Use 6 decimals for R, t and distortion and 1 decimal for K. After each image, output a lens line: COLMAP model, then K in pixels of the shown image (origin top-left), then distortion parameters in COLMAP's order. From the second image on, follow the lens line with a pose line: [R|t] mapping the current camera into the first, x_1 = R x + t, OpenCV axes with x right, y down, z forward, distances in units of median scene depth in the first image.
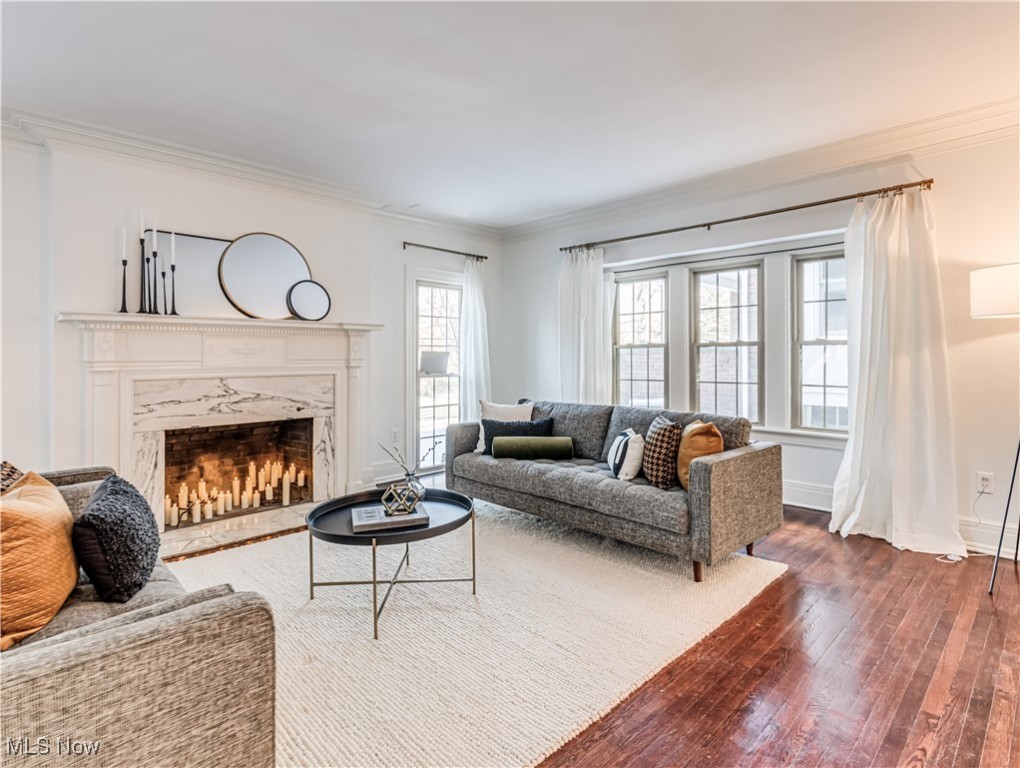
lens RADIAL K [[535.0, 0, 508.0], [0, 535.0, 379.7], [0, 0, 1]] dist [0.004513, 0.000254]
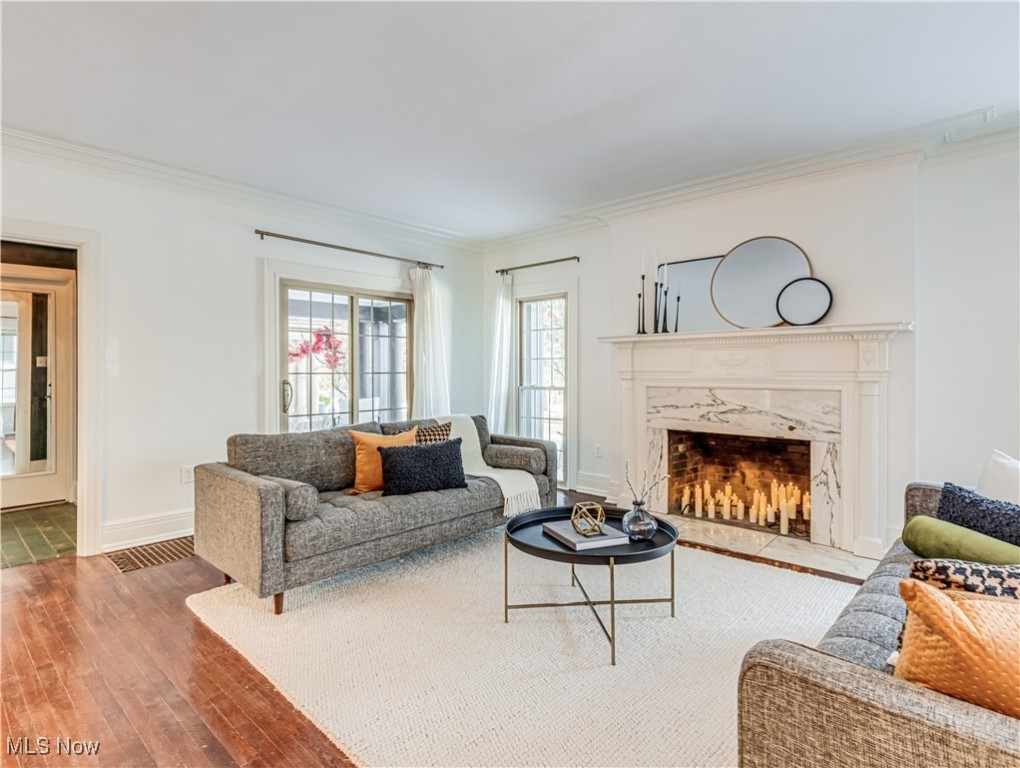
lens RADIAL K [[535.0, 0, 508.4], [0, 535.0, 382.3], [0, 0, 1]] dist [0.004513, 0.000254]
pose [[0.047173, 0.029877, -0.998440, 0.462217], [-0.041454, 0.998750, 0.027928, -0.025235], [0.998026, 0.040072, 0.048353, 0.503504]]
